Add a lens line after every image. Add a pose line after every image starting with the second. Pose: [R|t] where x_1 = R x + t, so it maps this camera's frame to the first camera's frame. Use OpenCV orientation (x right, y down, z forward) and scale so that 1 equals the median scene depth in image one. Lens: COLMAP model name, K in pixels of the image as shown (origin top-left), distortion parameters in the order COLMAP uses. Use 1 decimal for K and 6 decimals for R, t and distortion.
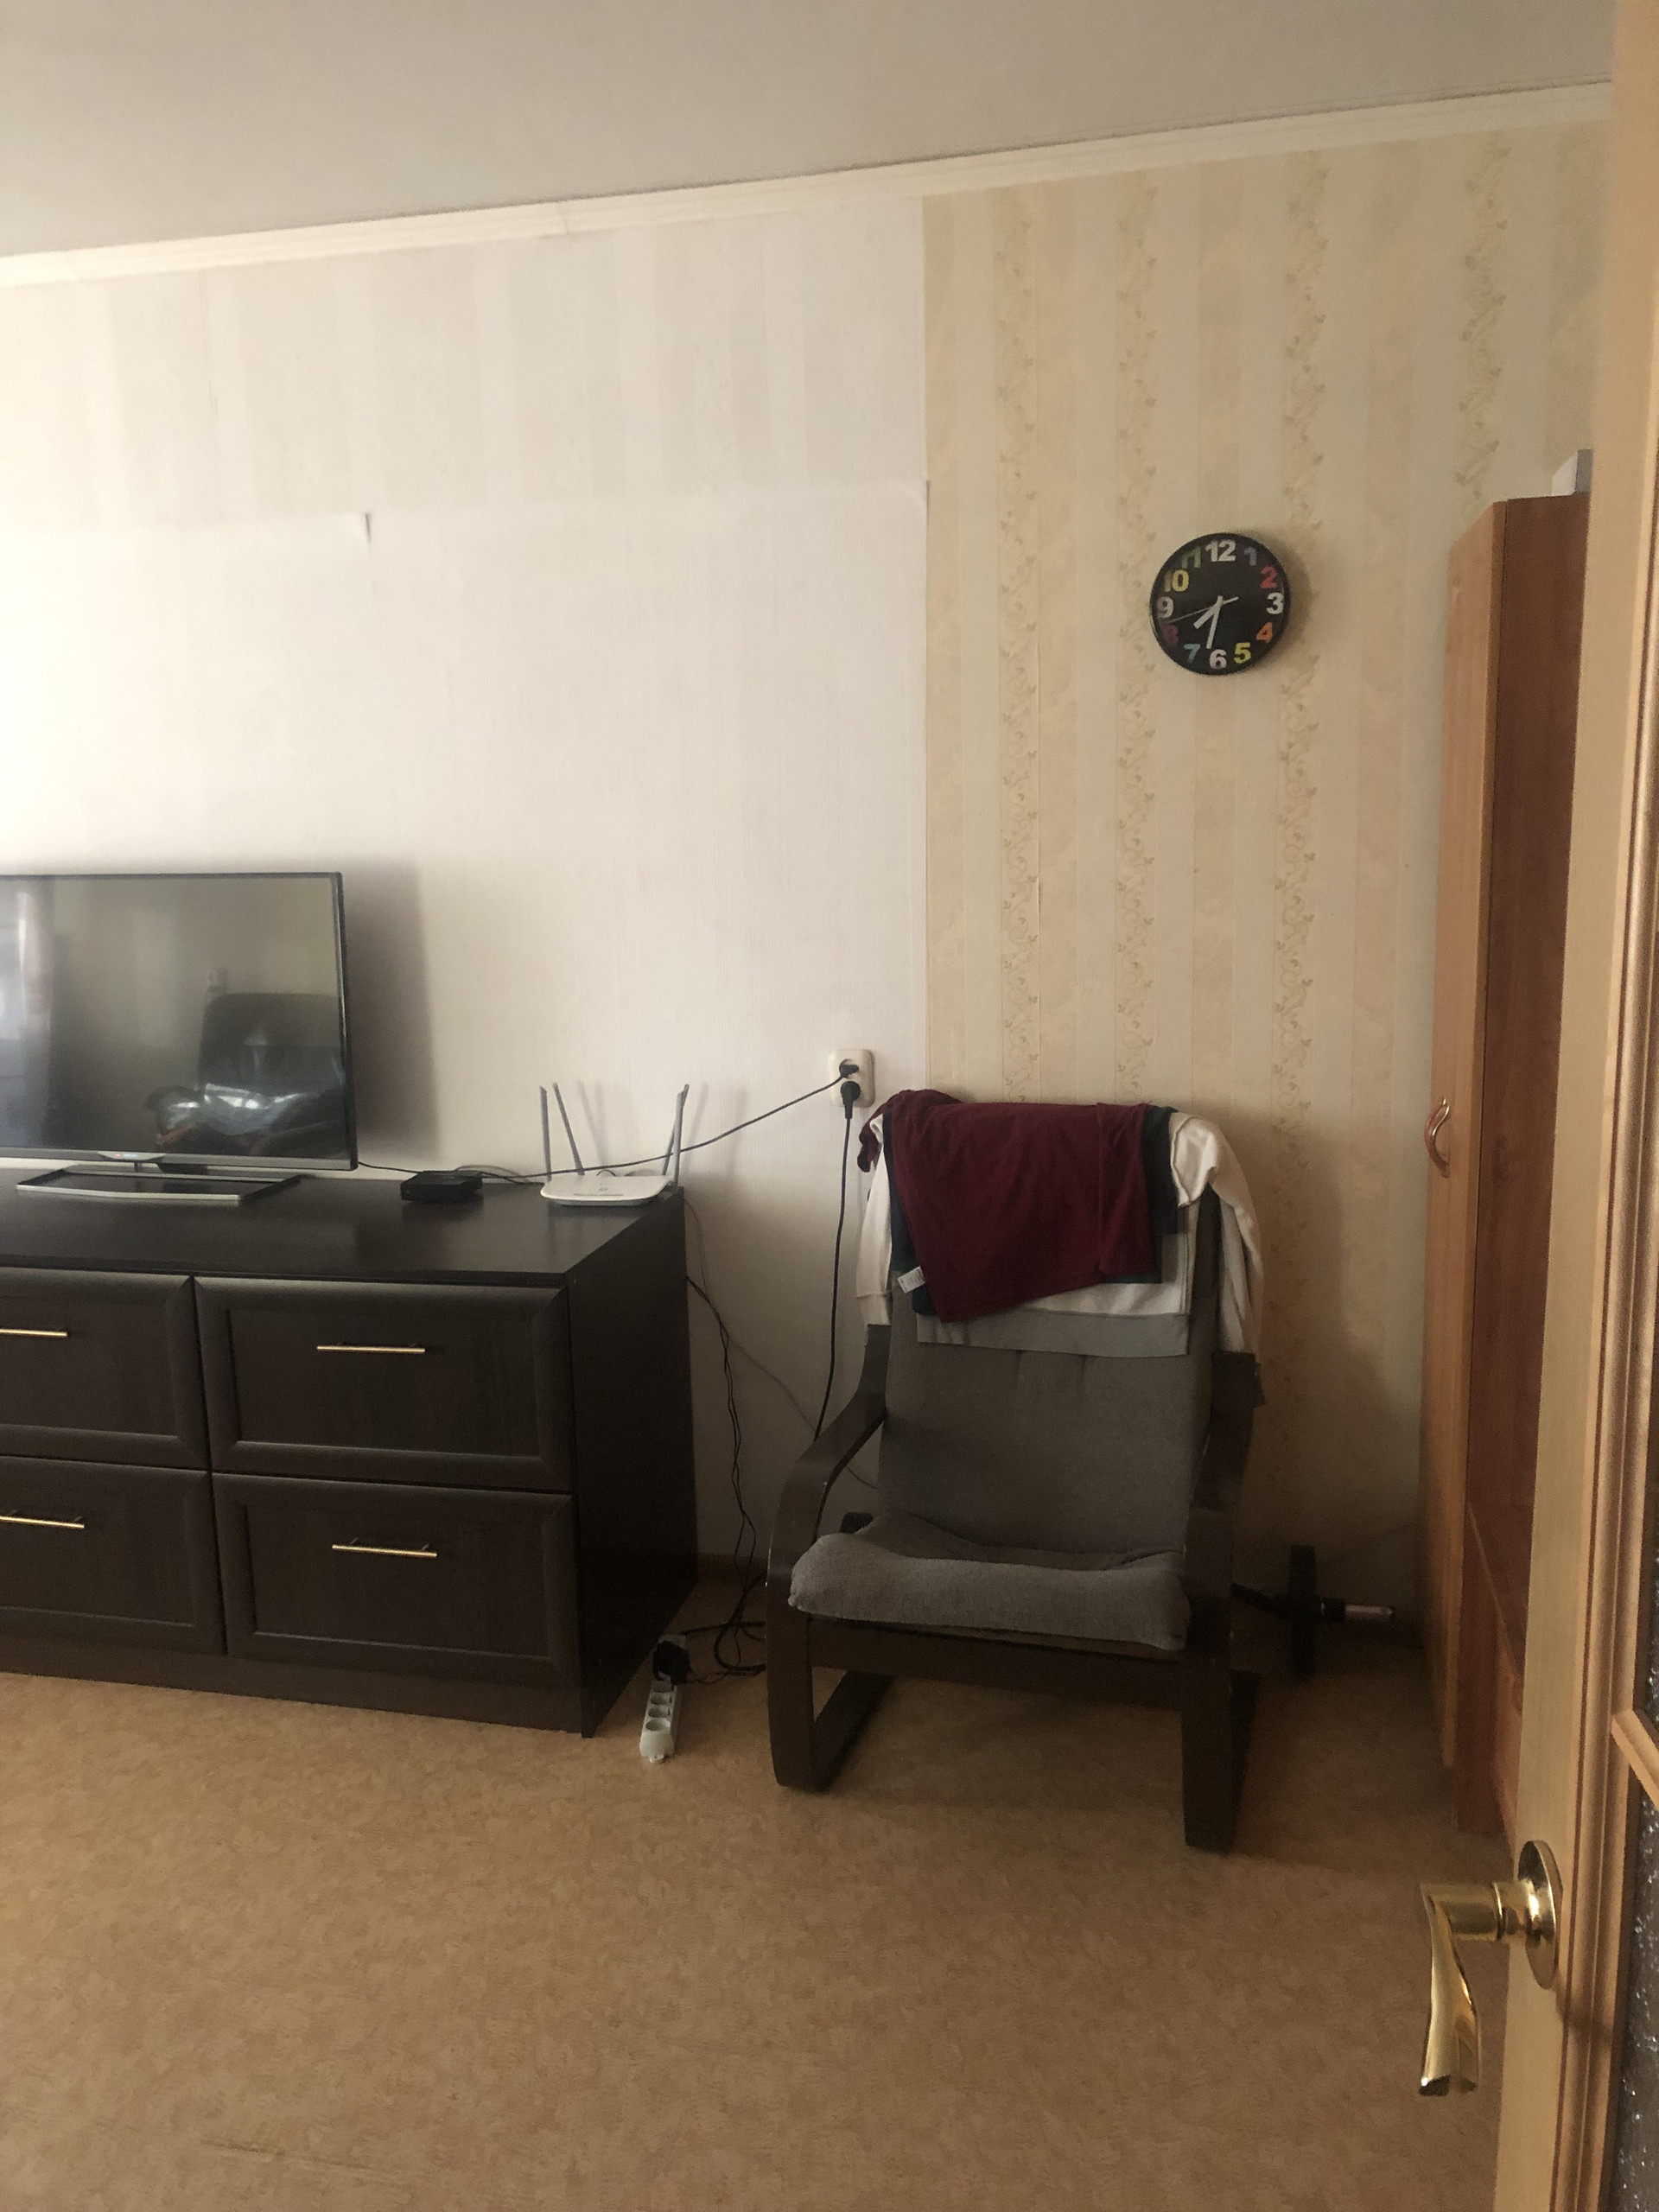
lens RADIAL K [[1823.7, 0, 830.7], [0, 1823.7, 1116.8], [0, 0, 1]] dist [0.005260, 0.015653]
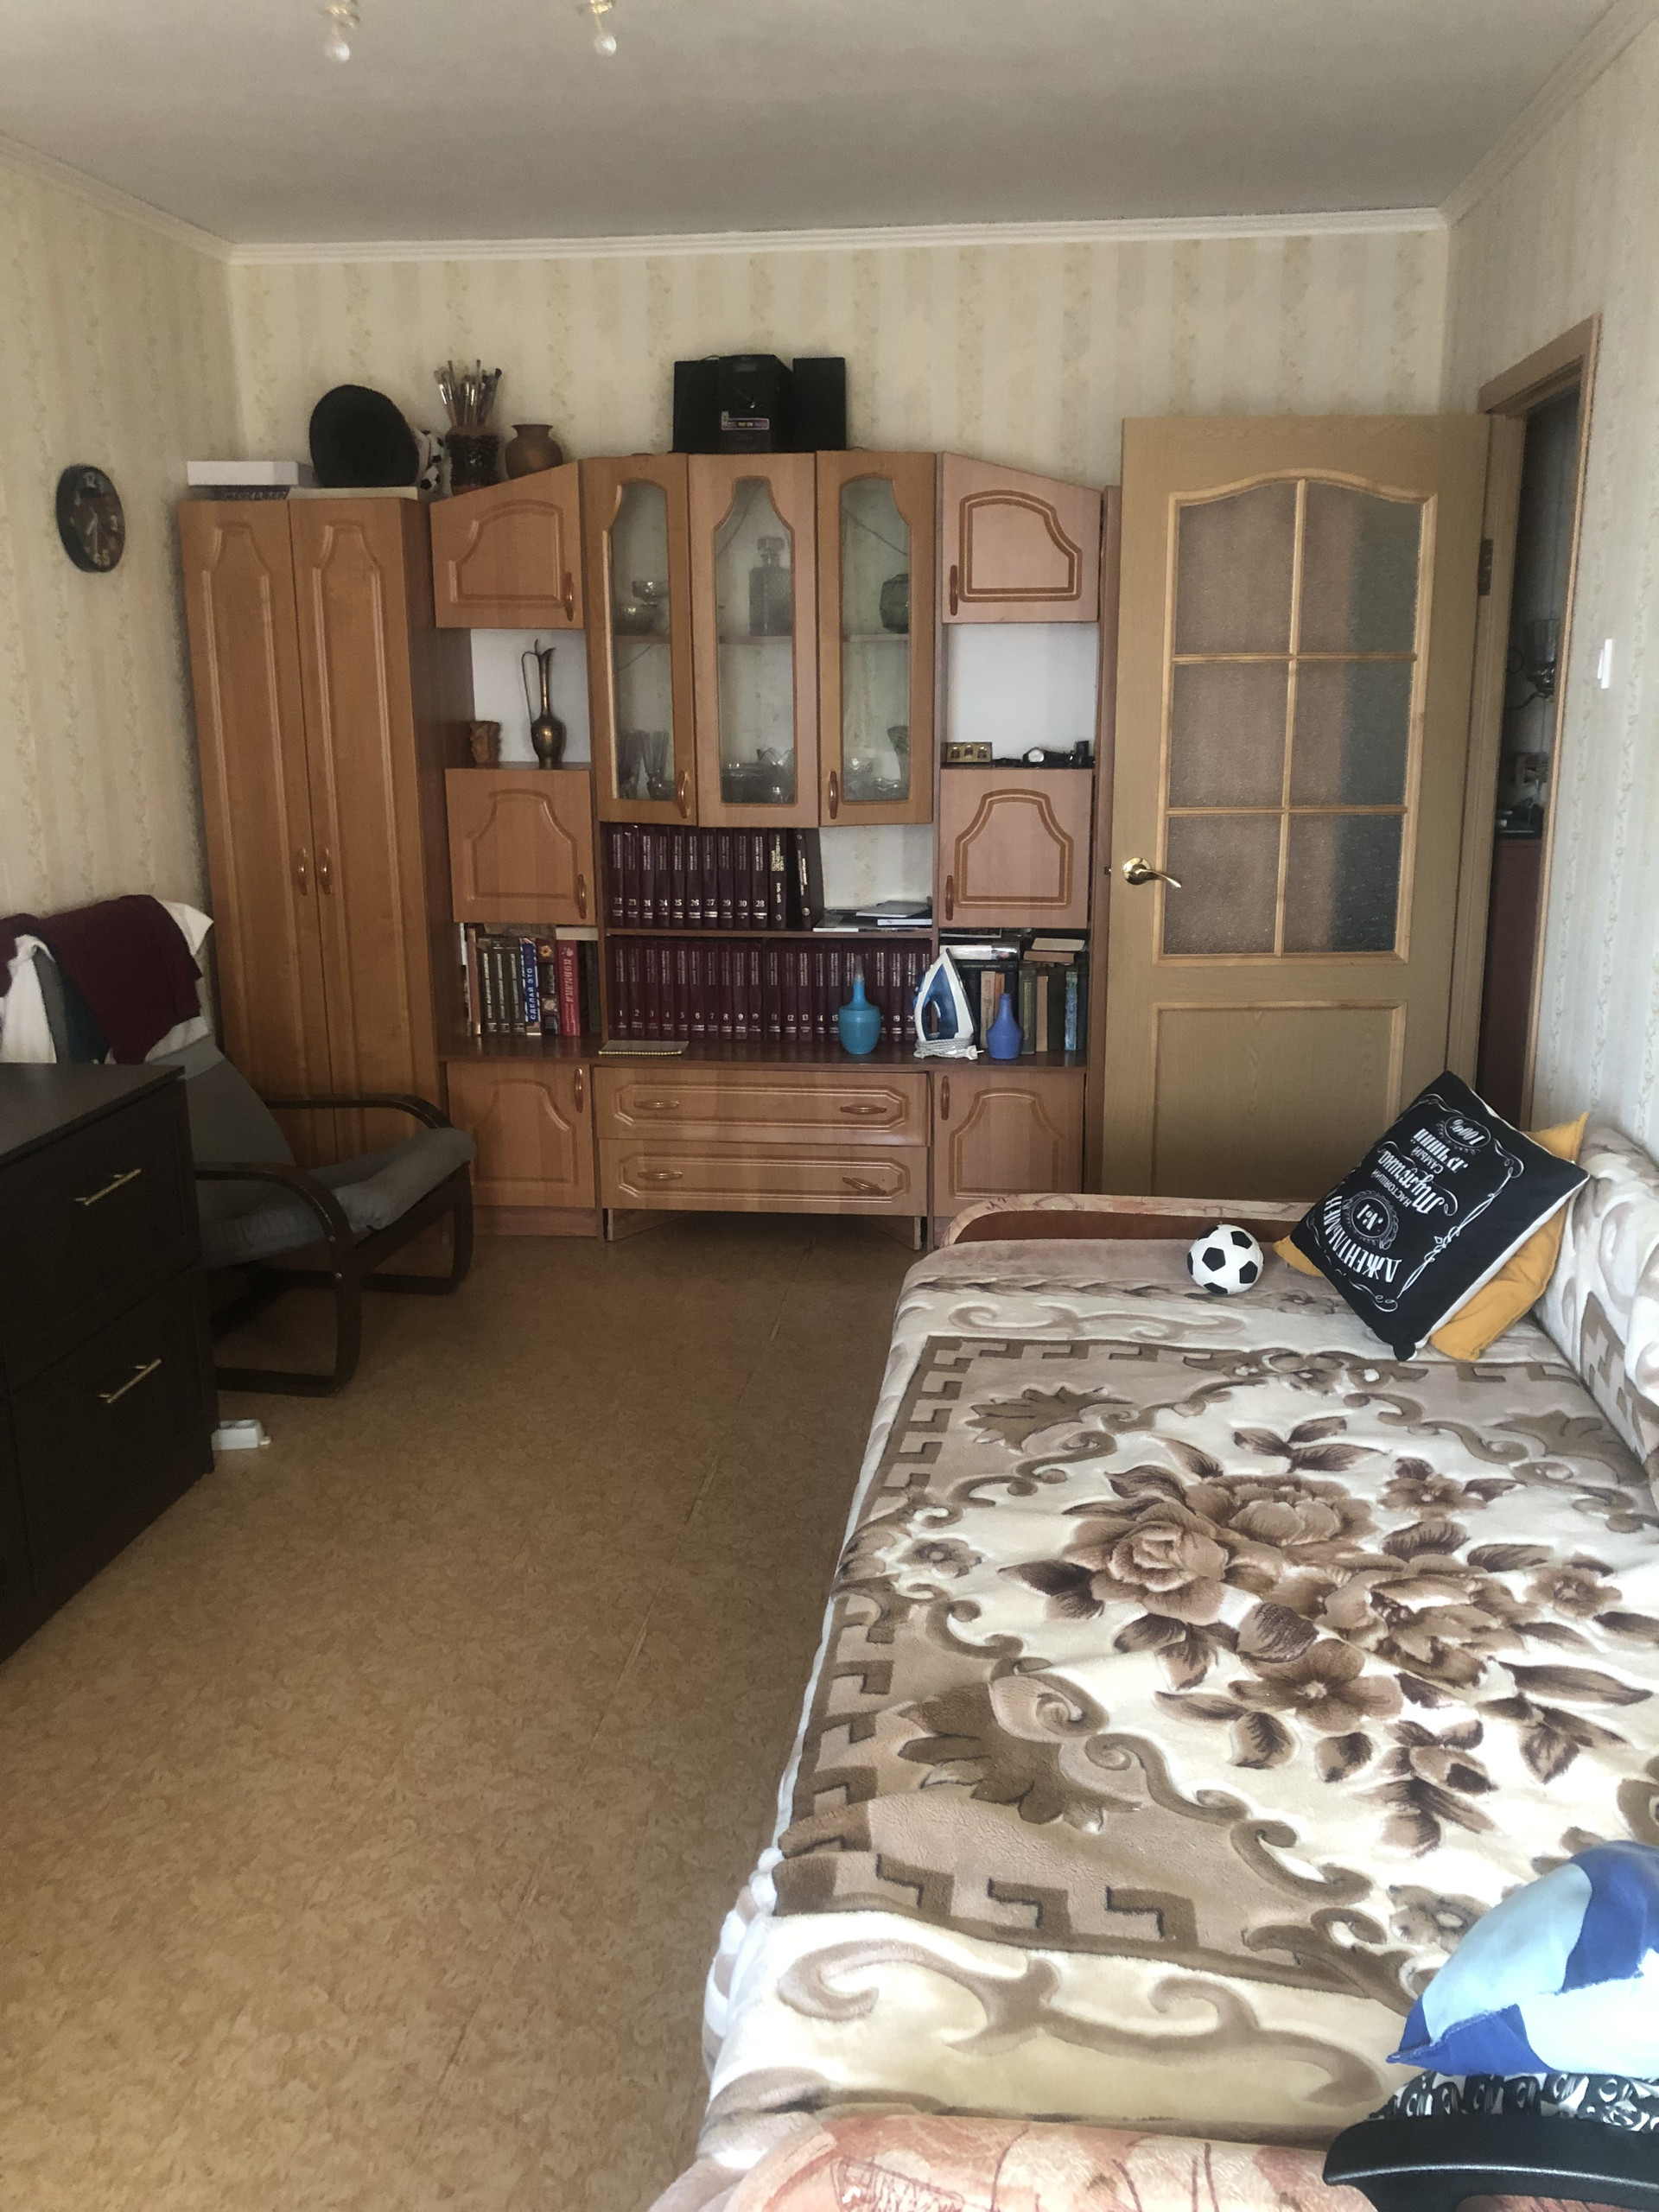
lens RADIAL K [[1823.7, 0, 828.2], [0, 1823.7, 1097.5], [0, 0, 1]] dist [0.005260, 0.015653]
pose [[-0.110421, -0.211823, 0.971050, -1.134847], [0.200200, 0.952258, 0.230489, -0.067439], [-0.973513, 0.219855, -0.062743, 0.584163]]
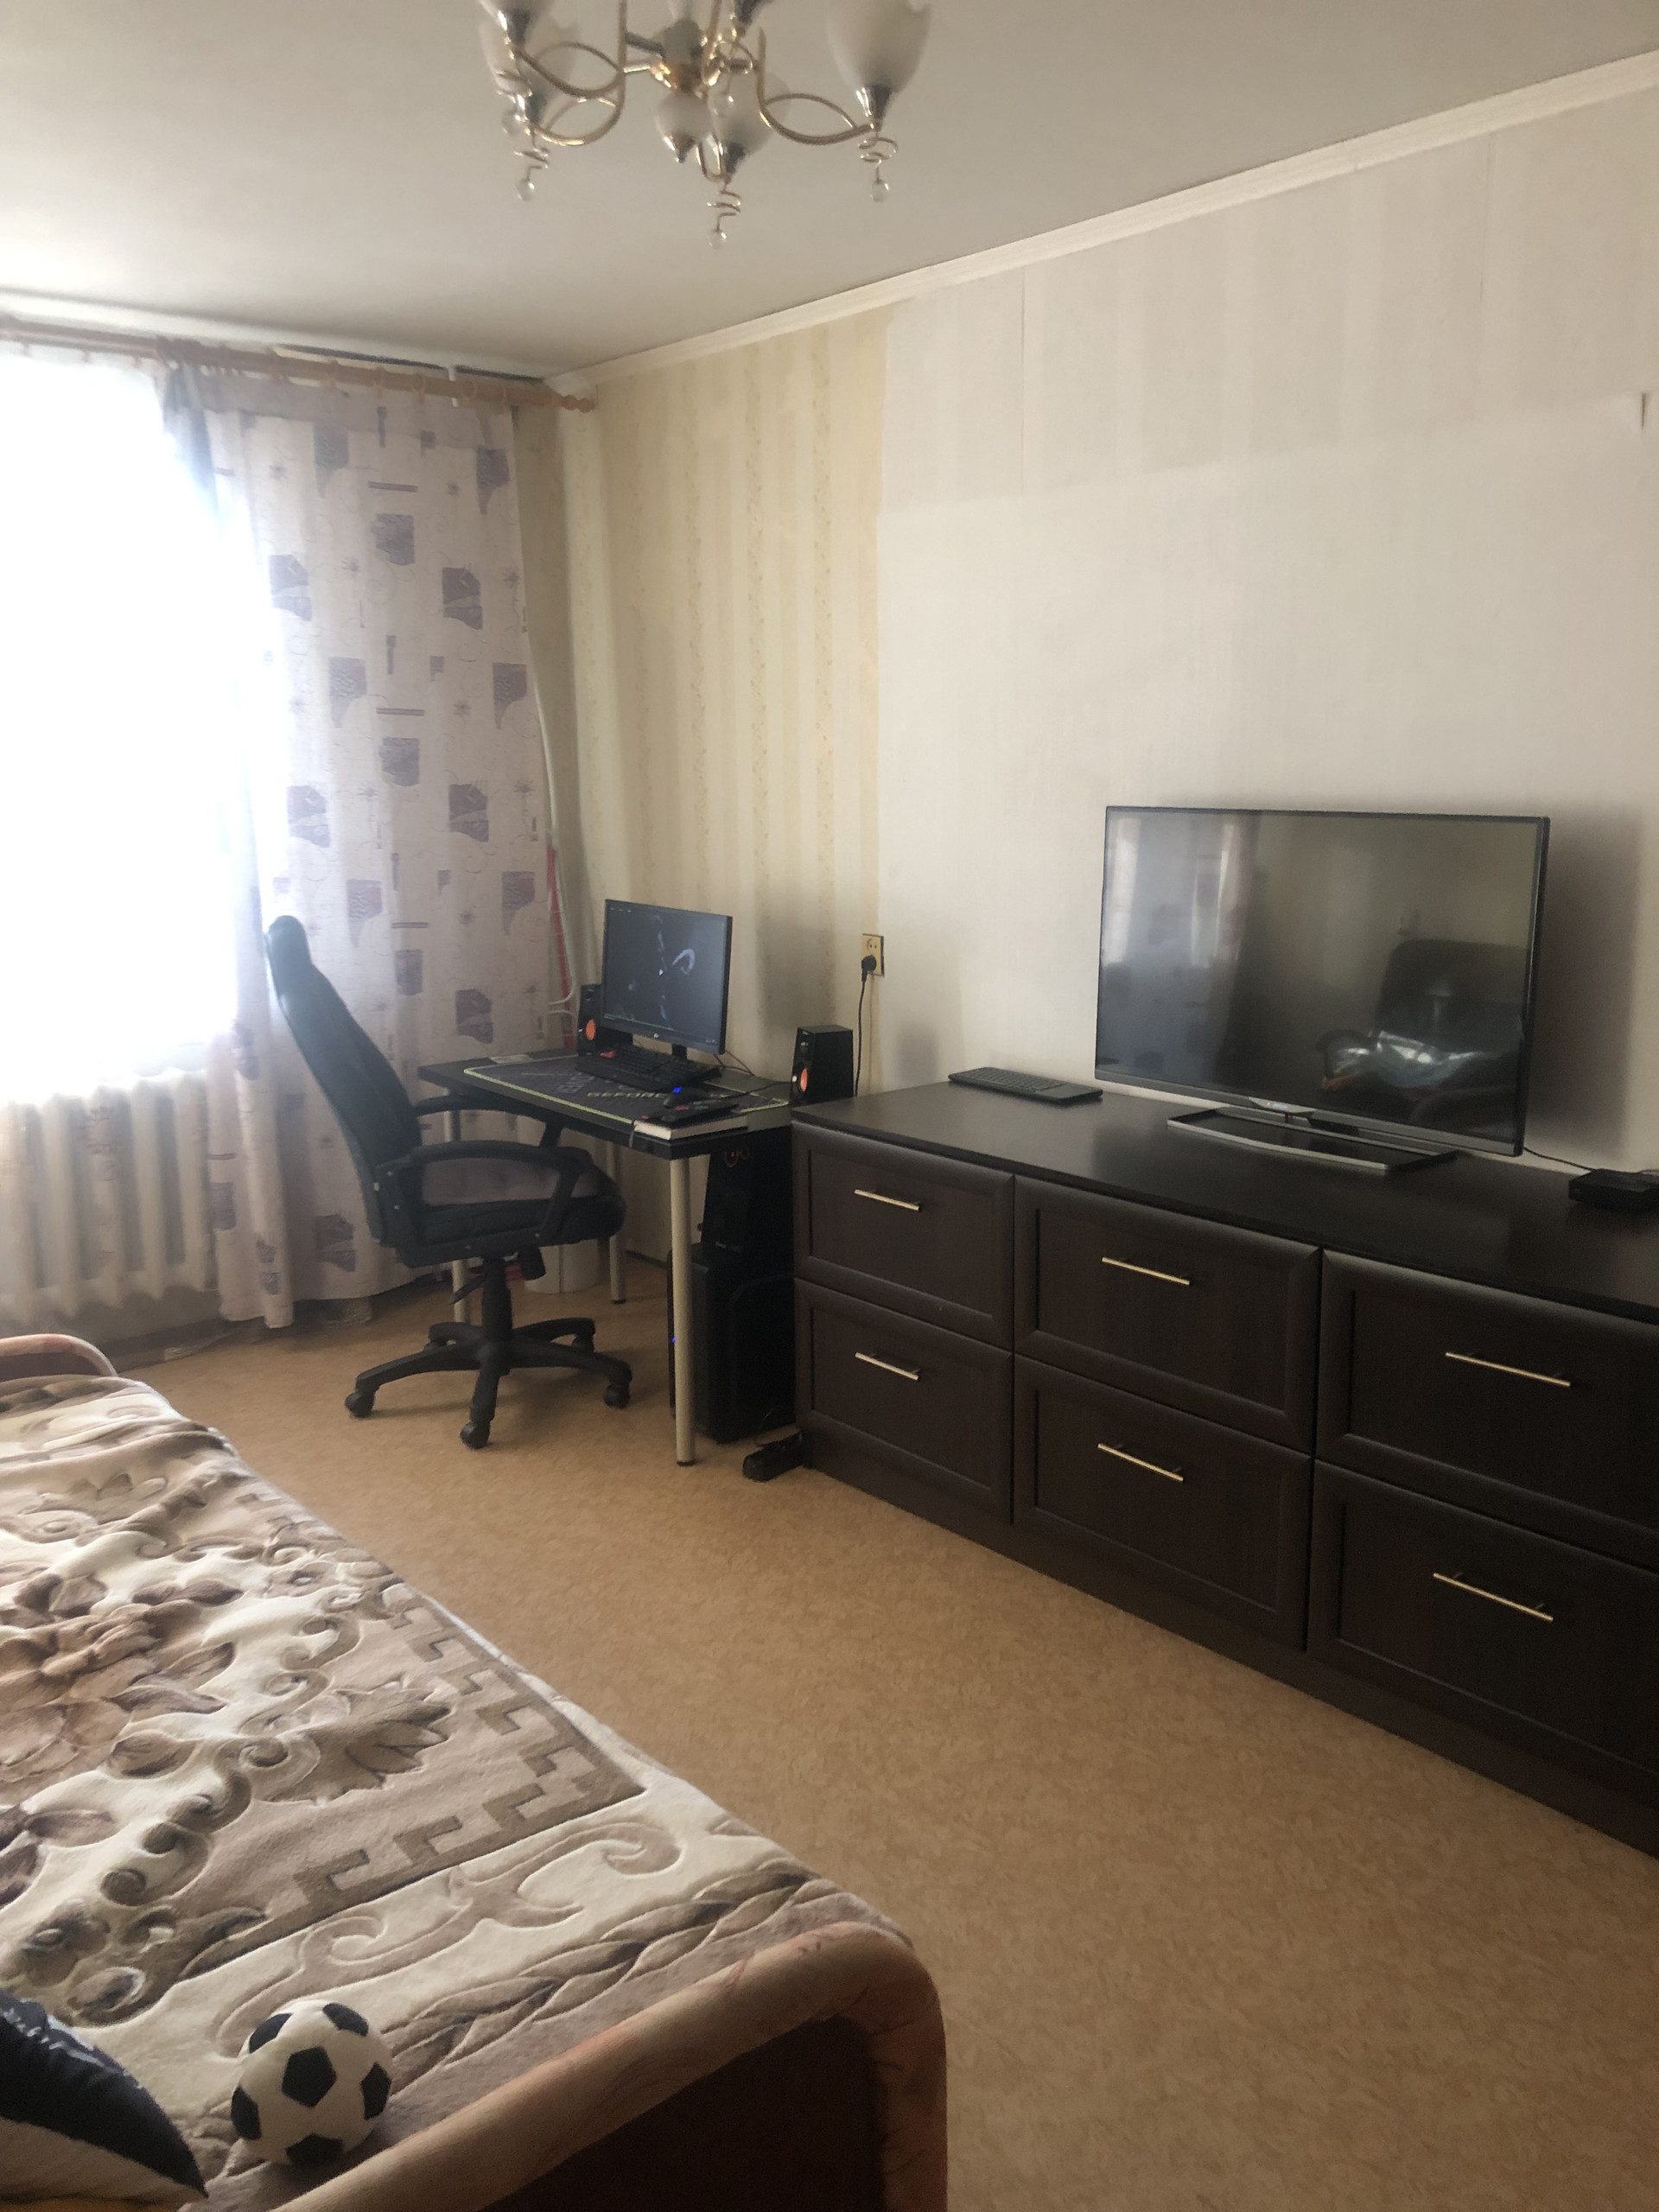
lens RADIAL K [[1823.7, 0, 825.3], [0, 1823.7, 1114.1], [0, 0, 1]] dist [0.005260, 0.015653]
pose [[0.801755, 0.133377, -0.582580, -0.018744], [-0.114838, 0.990996, 0.068838, -0.013703], [0.586516, 0.011711, 0.809853, 0.090830]]
